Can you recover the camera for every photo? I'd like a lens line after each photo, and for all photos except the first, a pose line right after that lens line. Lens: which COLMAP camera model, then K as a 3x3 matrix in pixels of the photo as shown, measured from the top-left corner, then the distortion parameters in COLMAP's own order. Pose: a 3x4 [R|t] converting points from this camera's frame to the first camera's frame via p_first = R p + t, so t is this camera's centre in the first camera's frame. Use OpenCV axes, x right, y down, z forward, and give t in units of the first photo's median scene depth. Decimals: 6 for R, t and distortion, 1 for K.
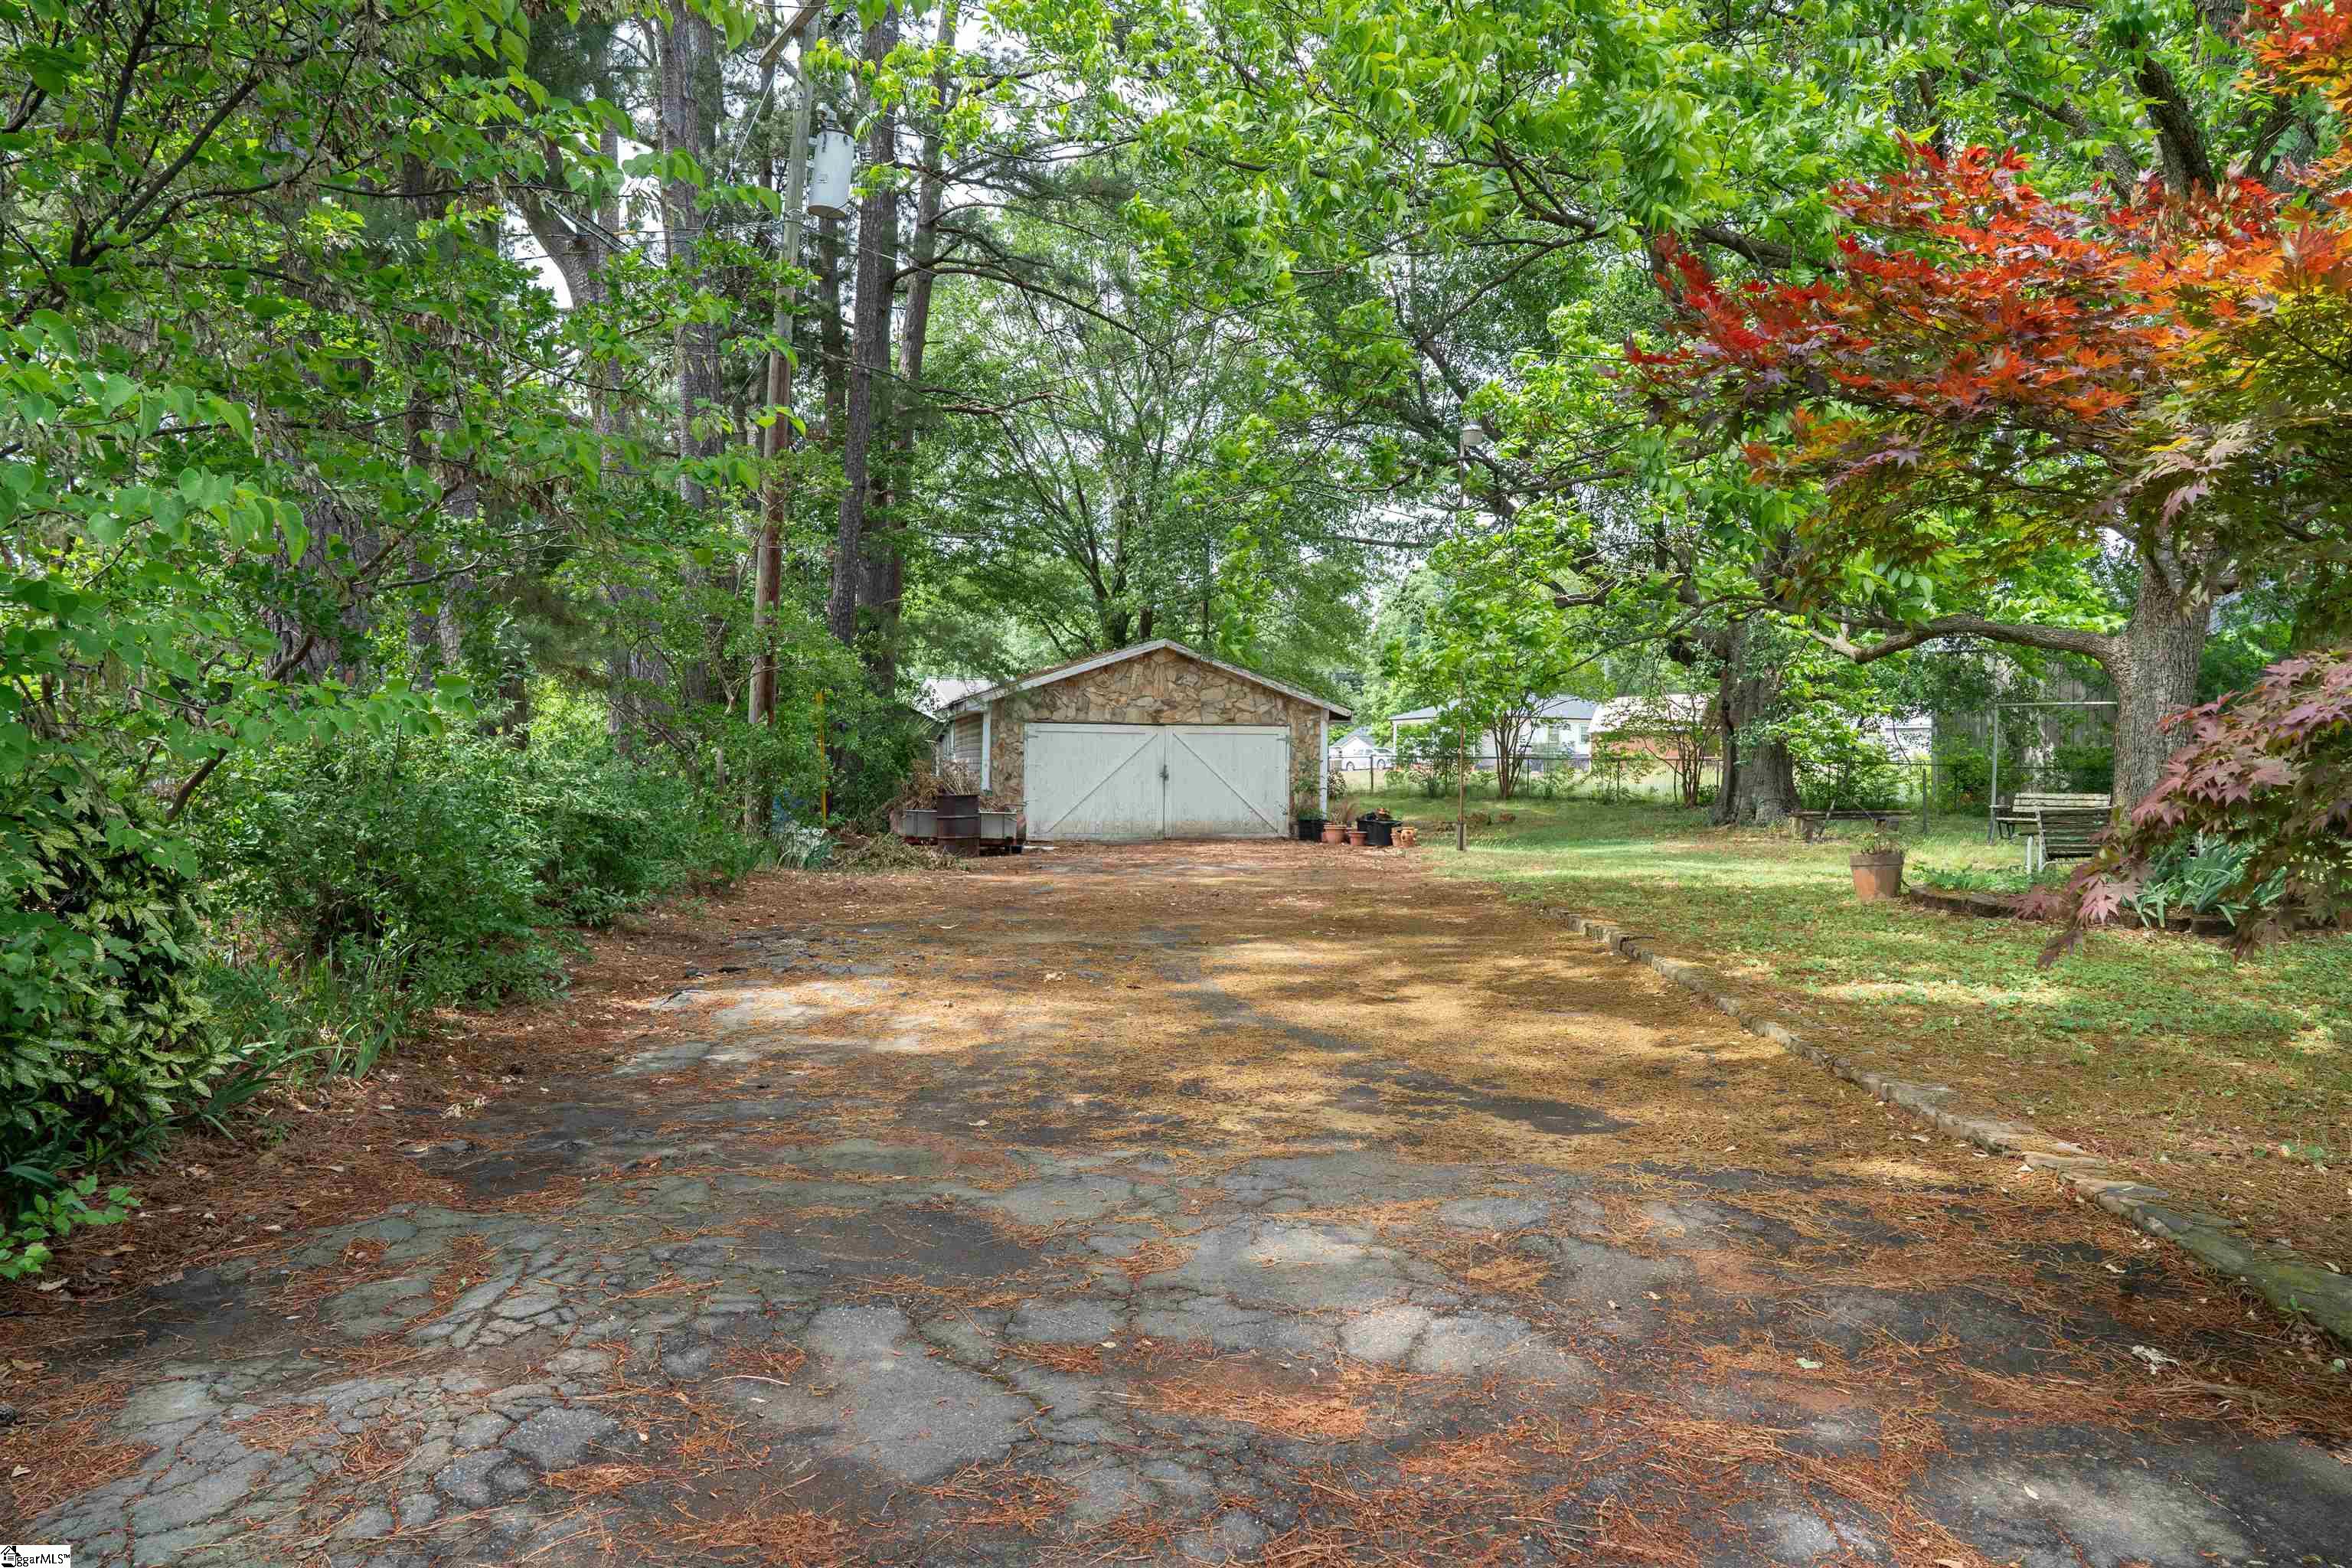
lens RADIAL K [[1621.7, 0, 1176.0], [0, 1621.7, 784.0], [0, 0, 1]] dist [-0.122312, 0.089924]
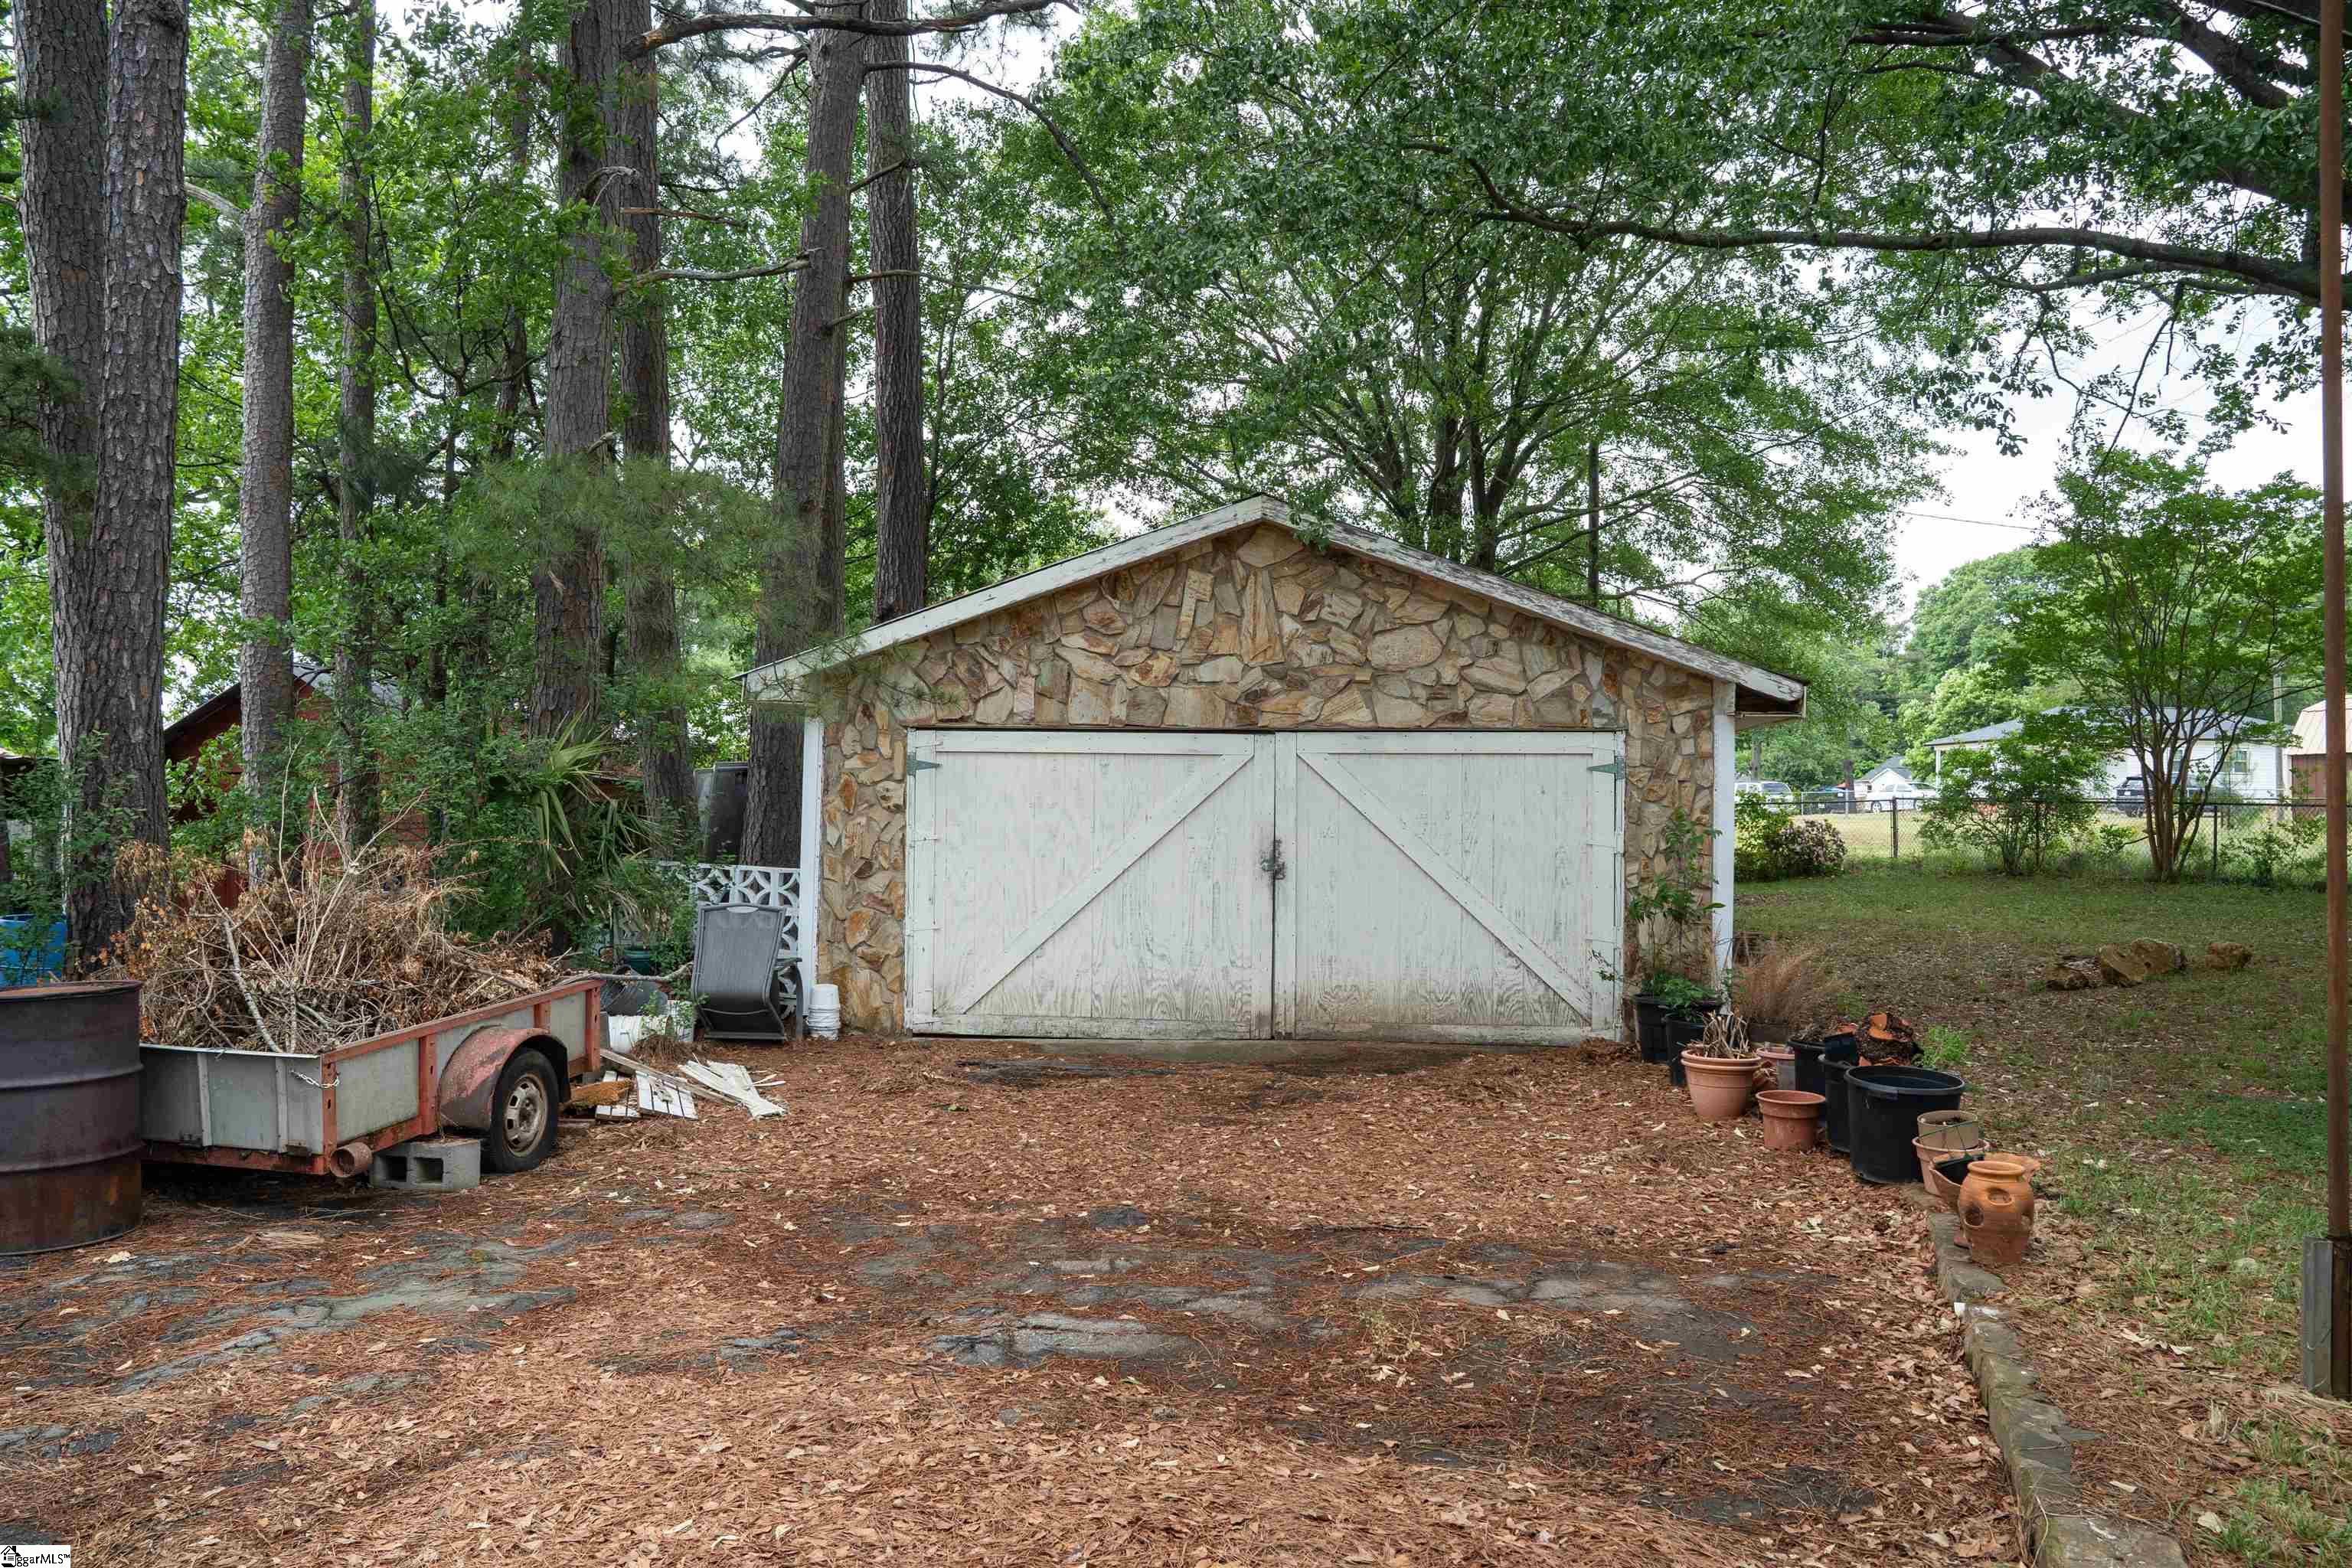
lens RADIAL K [[1621.7, 0, 1176.0], [0, 1621.7, 784.0], [0, 0, 1]] dist [-0.122312, 0.089924]
pose [[0.951049, -0.003636, -0.309018, 0.086150], [-0.002590, 0.999802, -0.019736, -0.016813], [0.309029, 0.019570, 0.950851, 0.631956]]
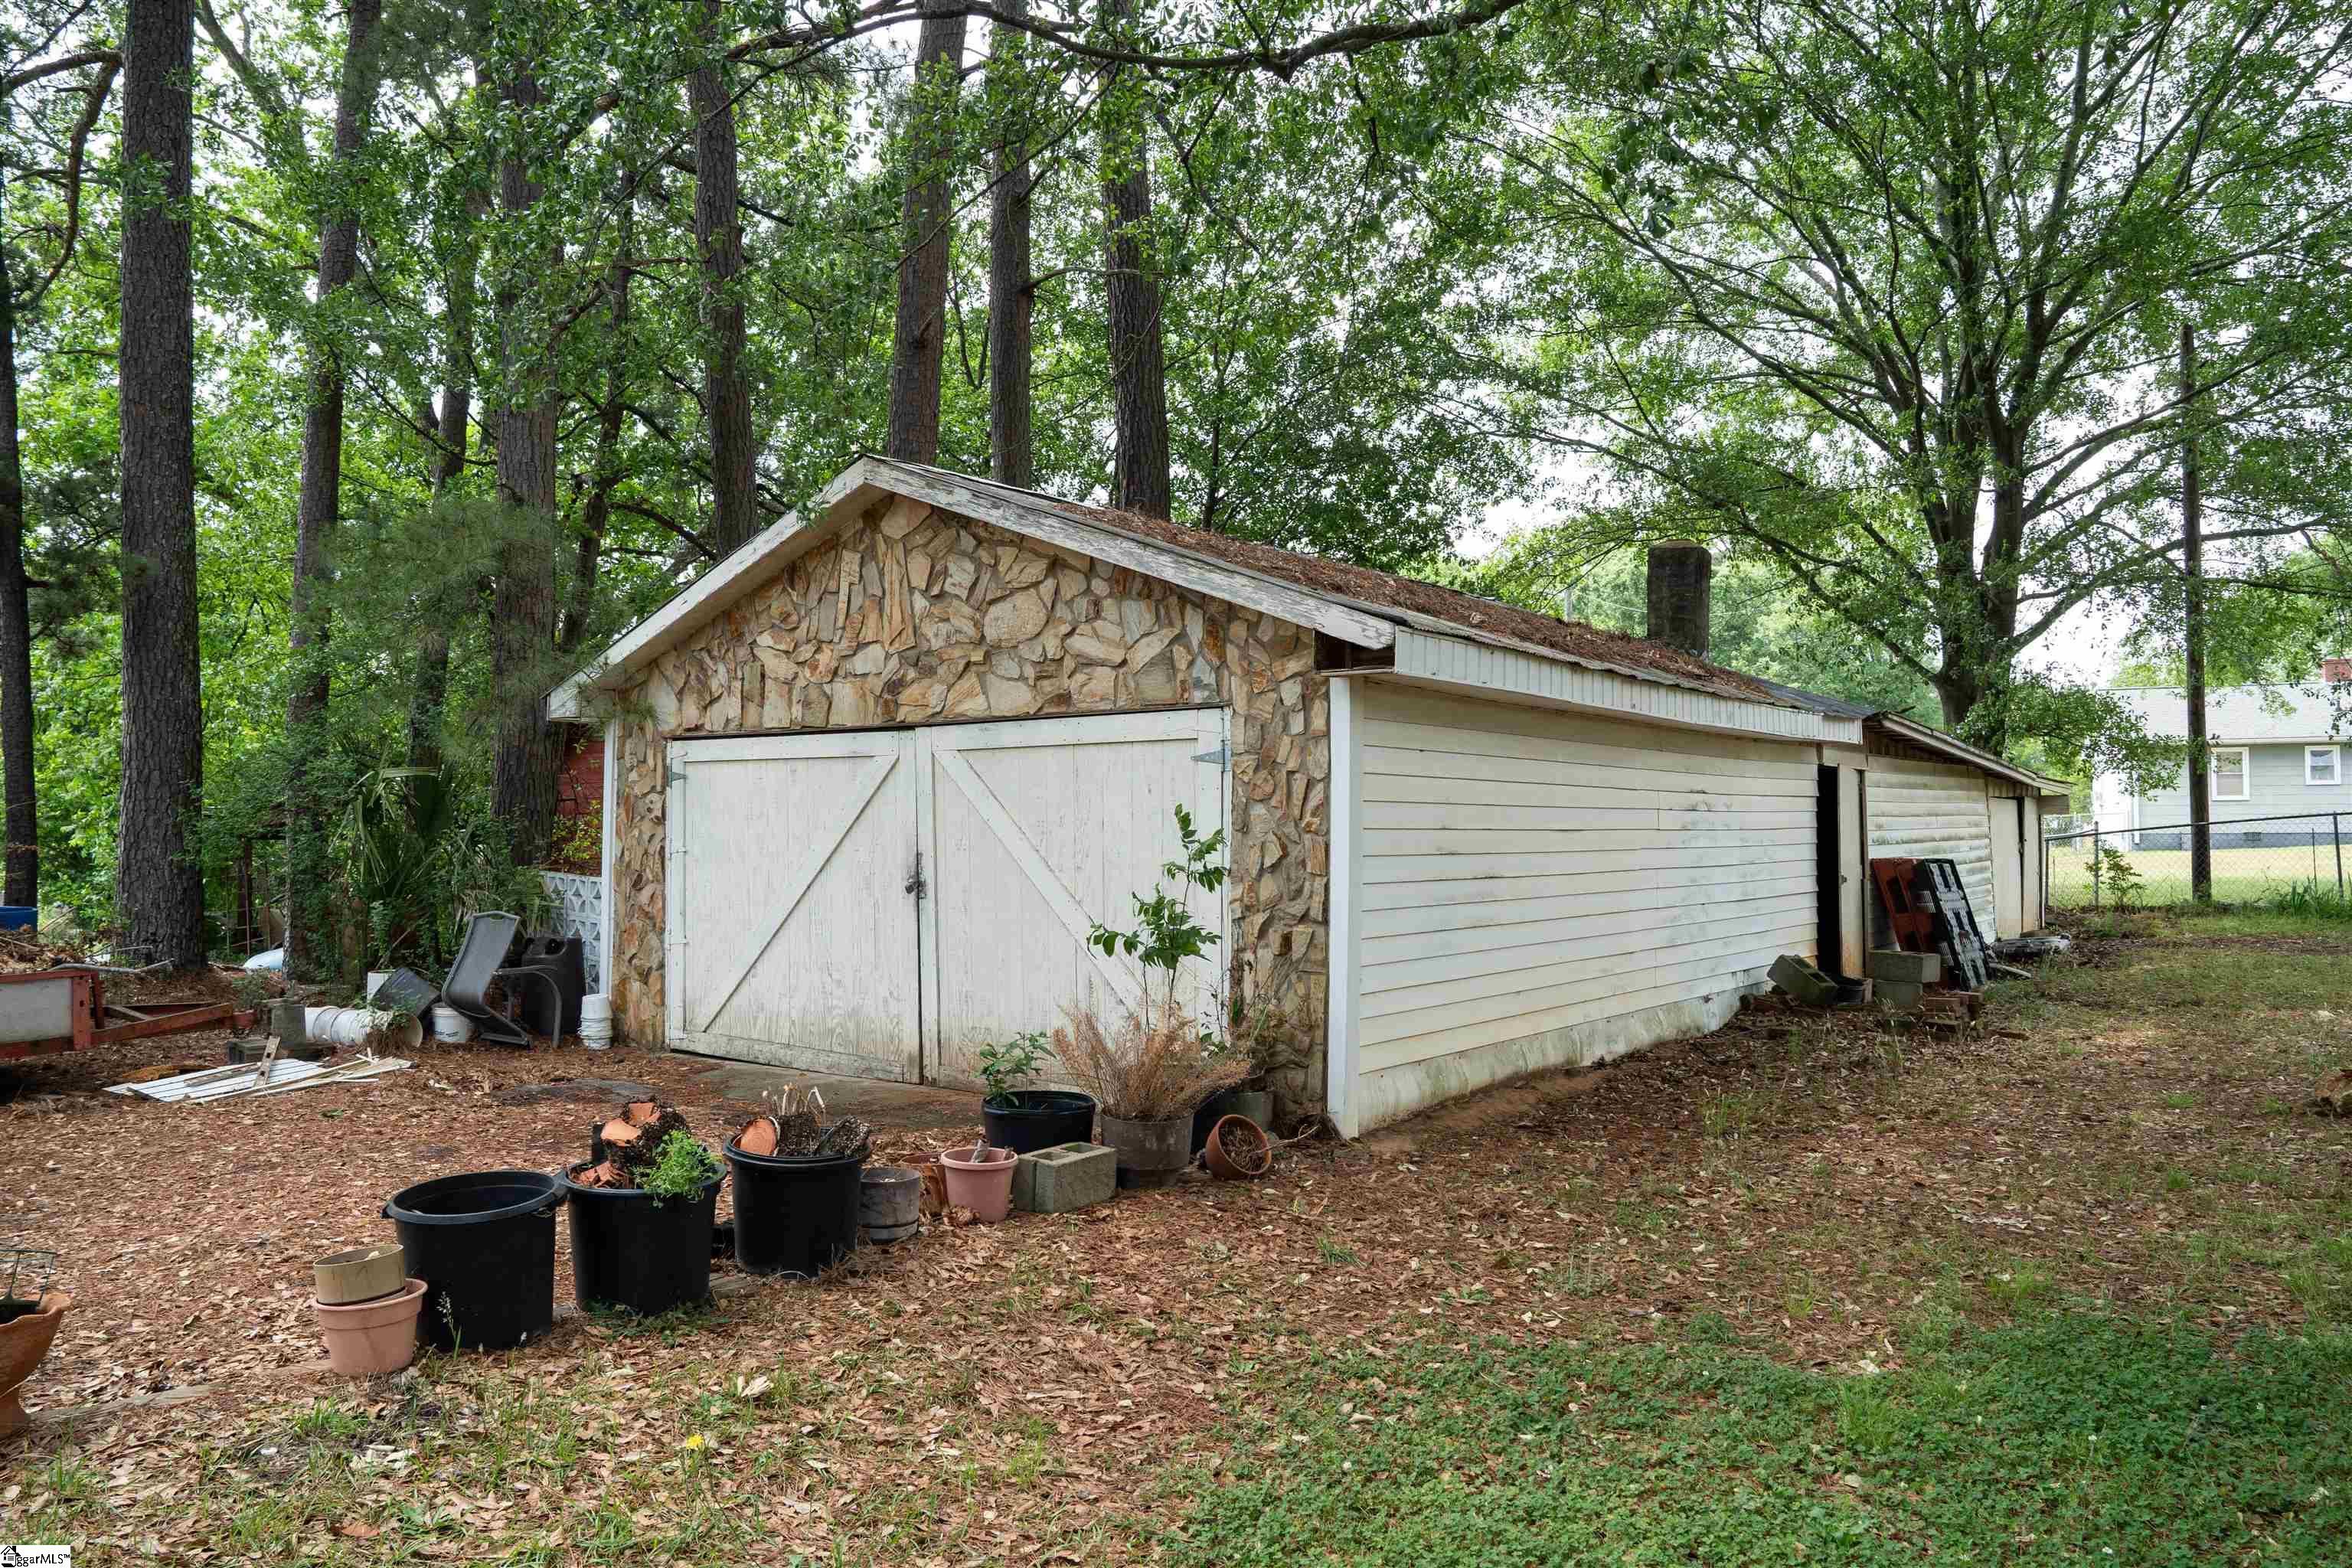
lens RADIAL K [[1621.7, 0, 1176.0], [0, 1621.7, 784.0], [0, 0, 1]] dist [-0.122312, 0.089924]
pose [[0.627406, -0.027018, -0.778223, 0.272557], [-0.000320, 0.999389, -0.034954, -0.013893], [0.778692, 0.022179, 0.627014, 0.831575]]
